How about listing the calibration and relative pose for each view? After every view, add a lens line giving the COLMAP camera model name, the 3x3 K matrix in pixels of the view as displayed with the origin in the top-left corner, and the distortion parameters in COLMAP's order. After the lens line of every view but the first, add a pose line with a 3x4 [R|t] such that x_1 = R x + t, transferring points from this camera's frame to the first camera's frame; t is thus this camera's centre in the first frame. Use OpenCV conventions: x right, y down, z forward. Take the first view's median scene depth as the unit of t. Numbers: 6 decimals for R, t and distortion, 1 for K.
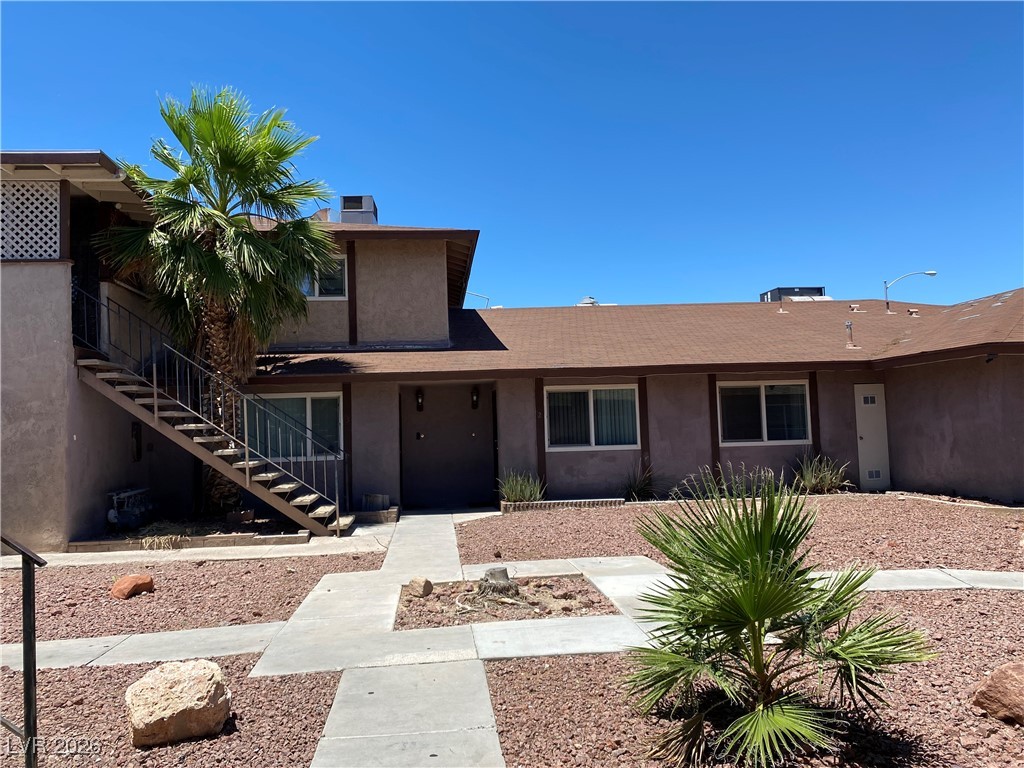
lens RADIAL K [[774.7, 0, 512.0], [0, 774.7, 384.0], [0, 0, 1]] dist [0.084995, -0.134341]
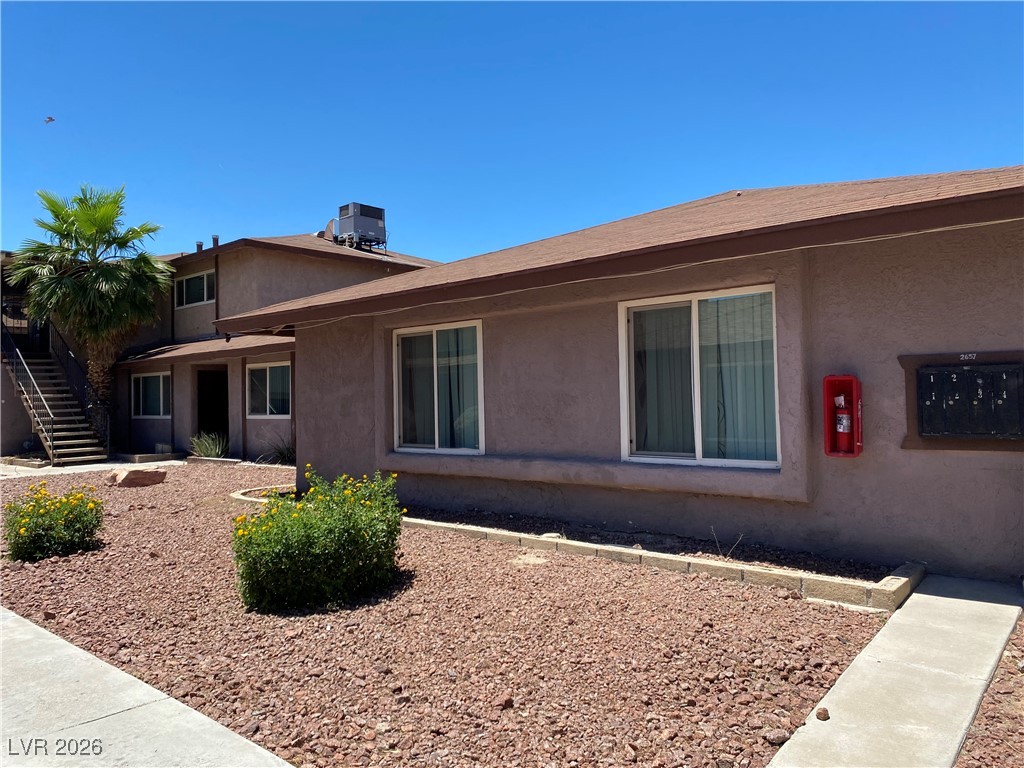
lens RADIAL K [[785.0, 0, 529.9], [0, 785.0, 379.8], [0, 0, 1]] dist [0.022461, -0.007894]
pose [[0.719934, -0.005182, -0.694023, 1.206840], [0.018006, 0.999775, 0.011213, 0.021090], [0.693809, -0.020569, 0.719865, 0.426803]]
